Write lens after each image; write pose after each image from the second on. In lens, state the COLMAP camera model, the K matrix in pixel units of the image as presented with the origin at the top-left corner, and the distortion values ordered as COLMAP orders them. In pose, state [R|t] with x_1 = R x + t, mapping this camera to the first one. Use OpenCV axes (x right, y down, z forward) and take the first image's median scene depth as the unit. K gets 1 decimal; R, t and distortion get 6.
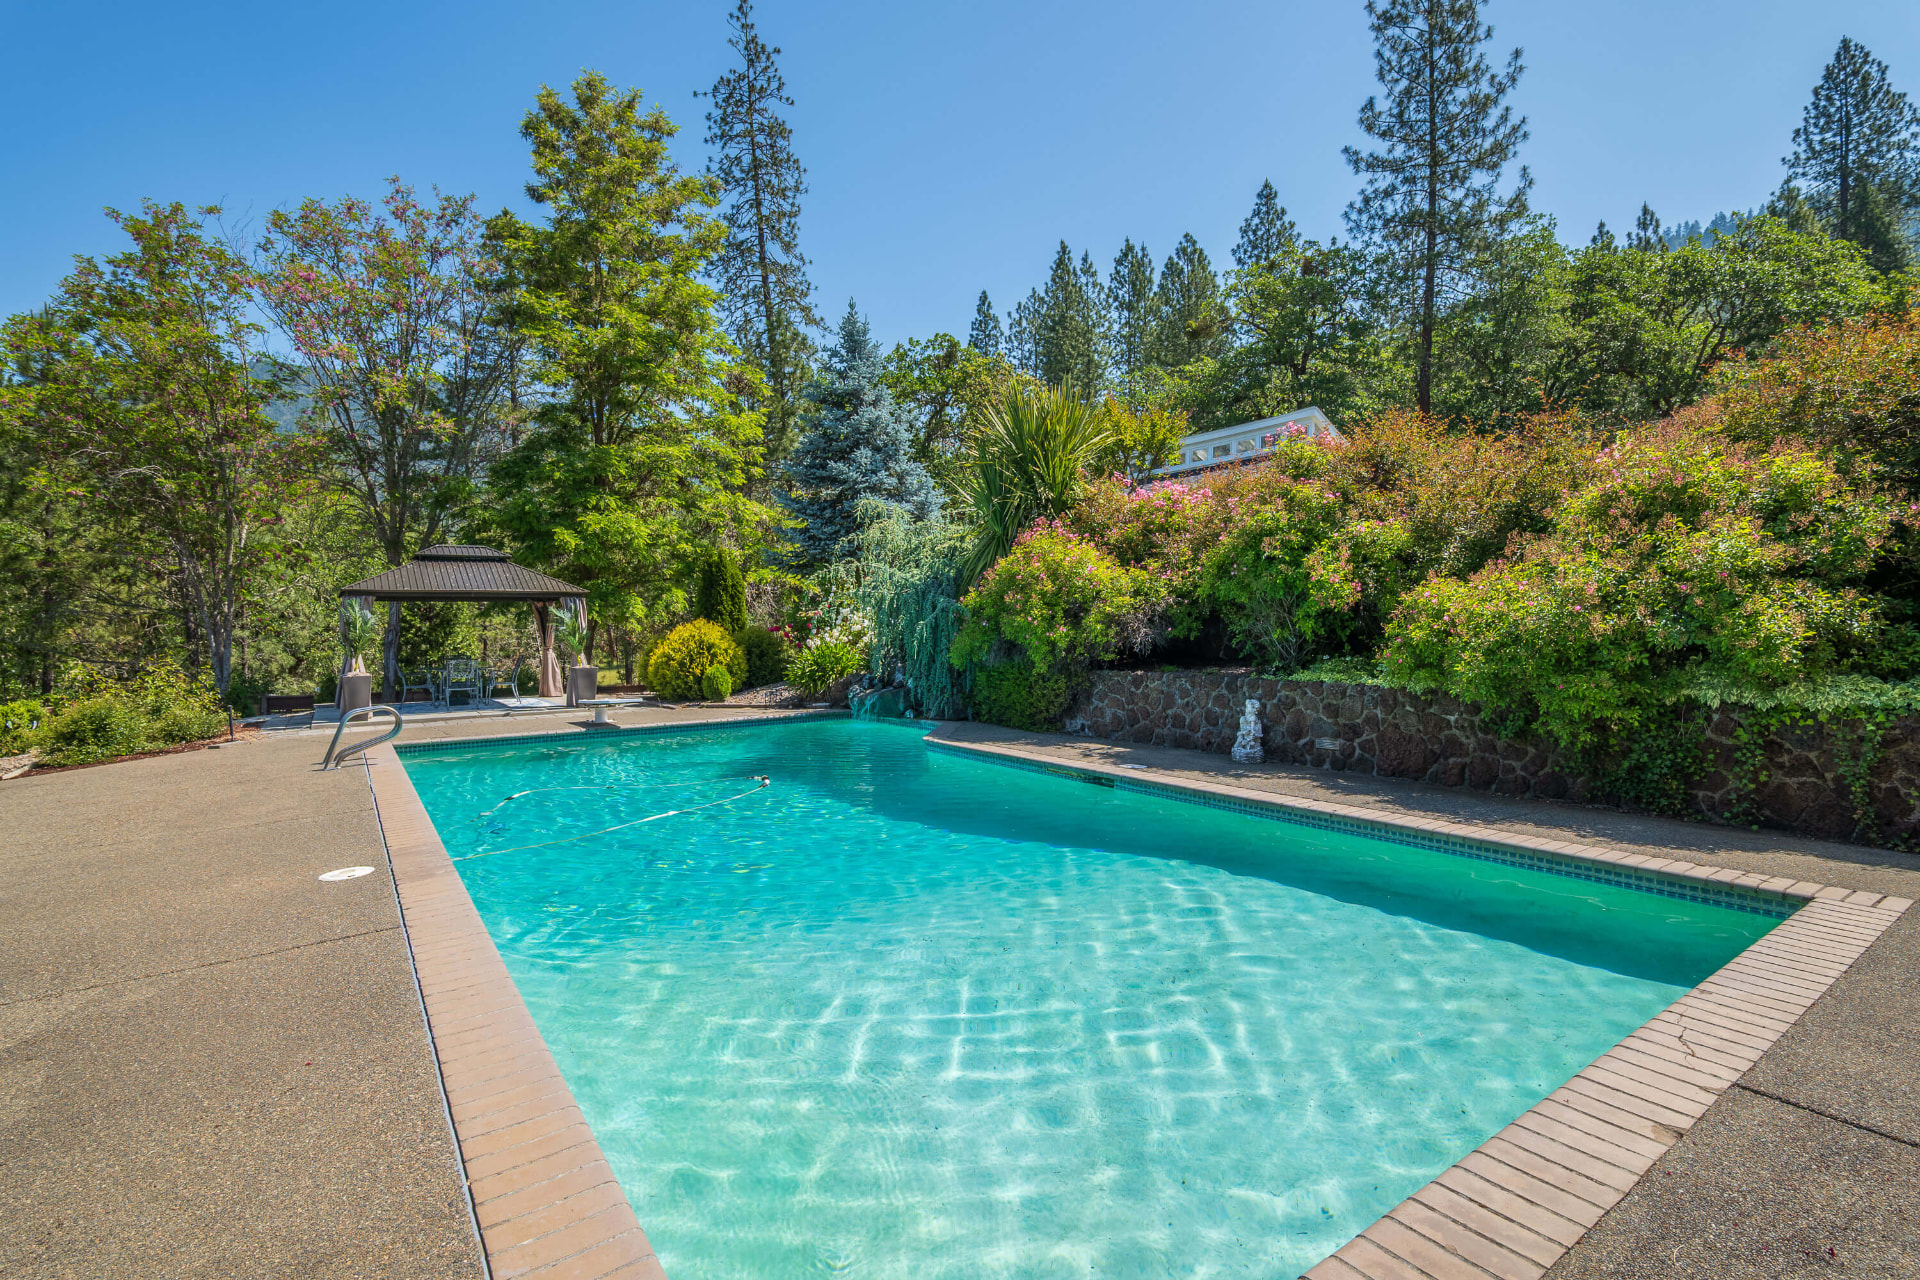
lens RADIAL K [[886.7, 0, 960.0], [0, 886.7, 640.0], [0, 0, 1]] dist [-0.004490, -0.001445]
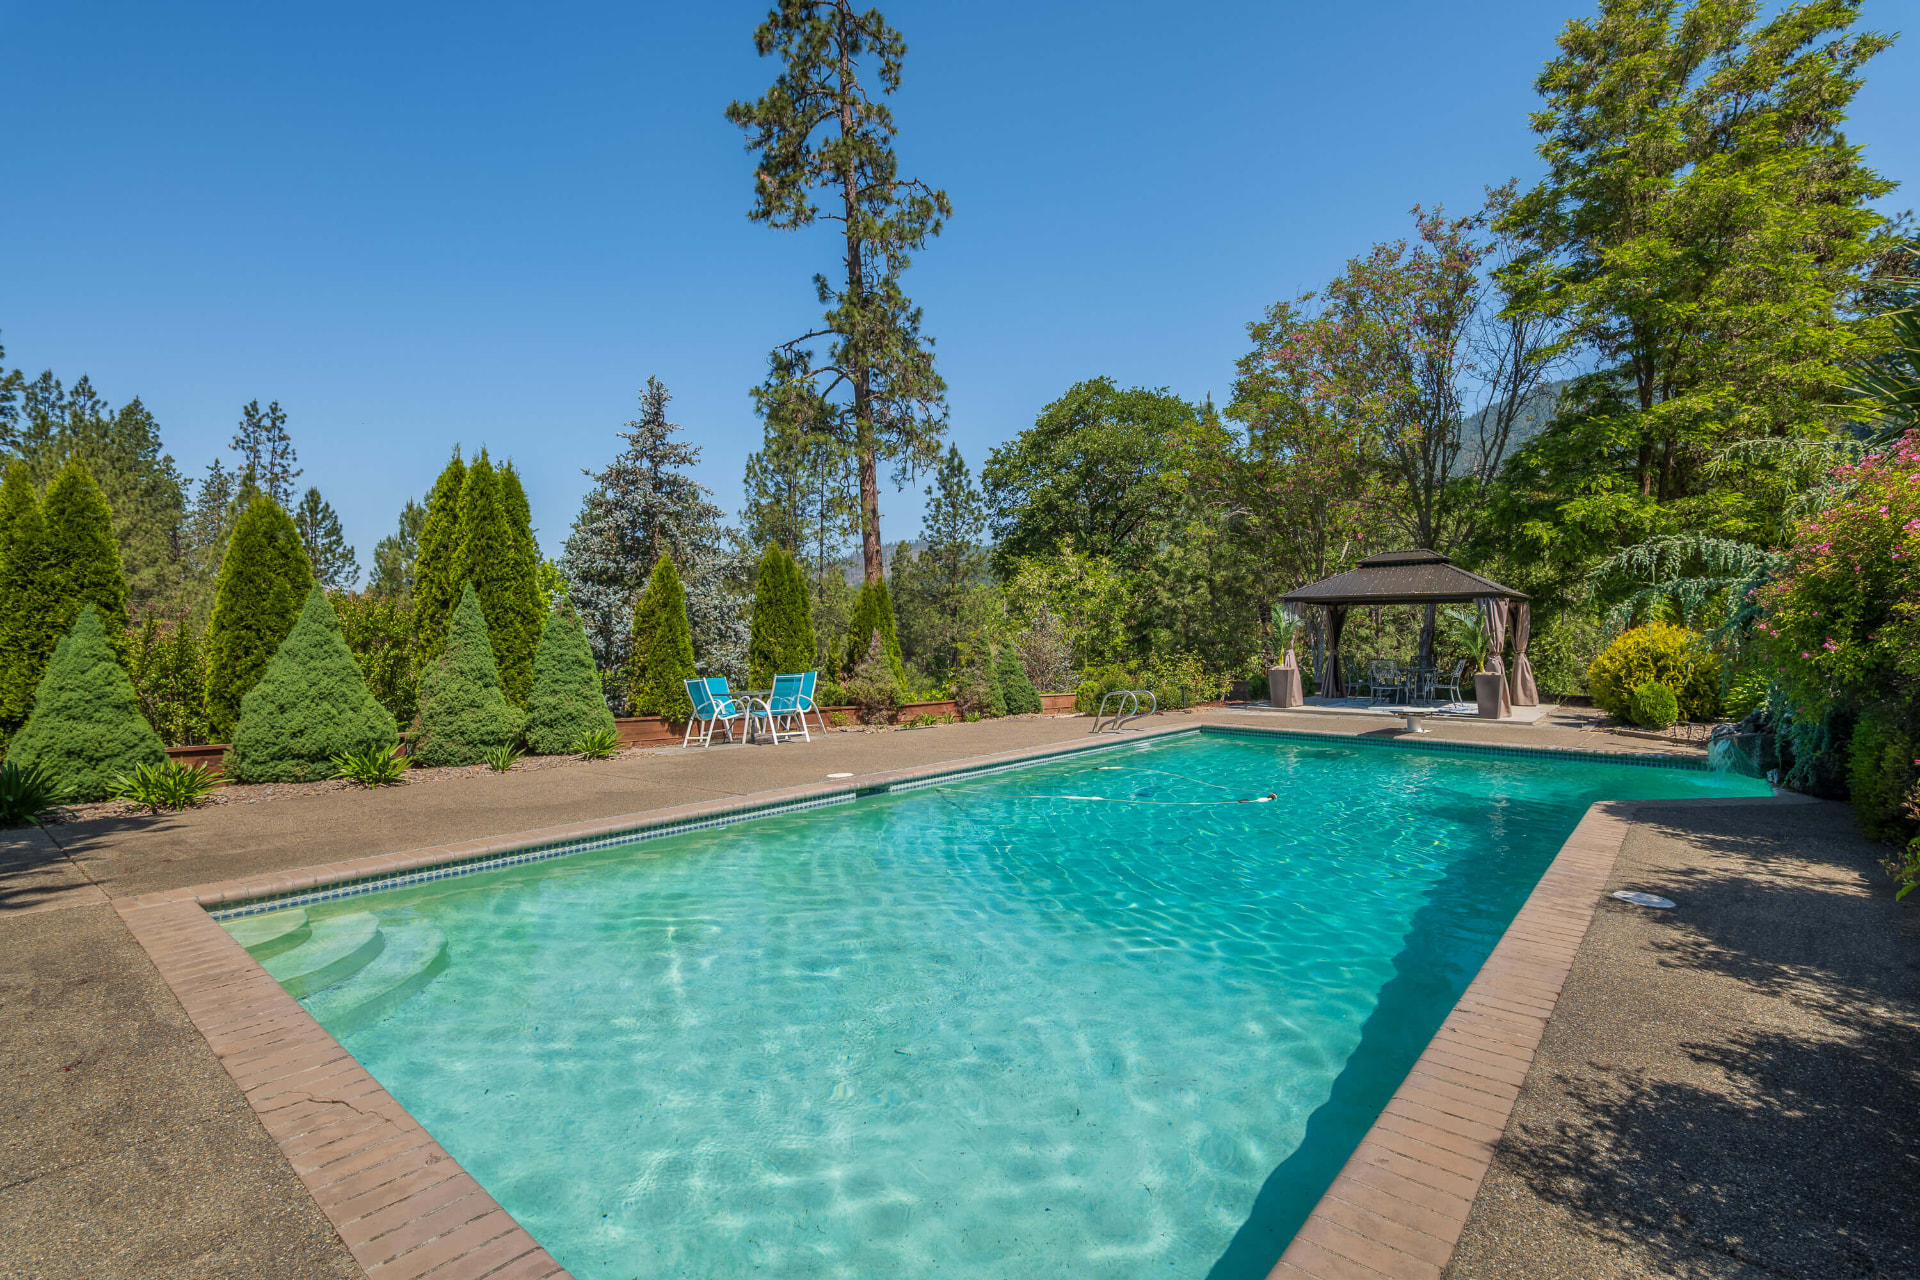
lens RADIAL K [[886.7, 0, 960.0], [0, 886.7, 640.0], [0, 0, 1]] dist [-0.004490, -0.001445]
pose [[0.258926, 0.019445, -0.965701, 0.299425], [-0.022826, 0.999641, 0.014008, -0.004107], [0.965627, 0.018416, 0.259277, 0.224177]]
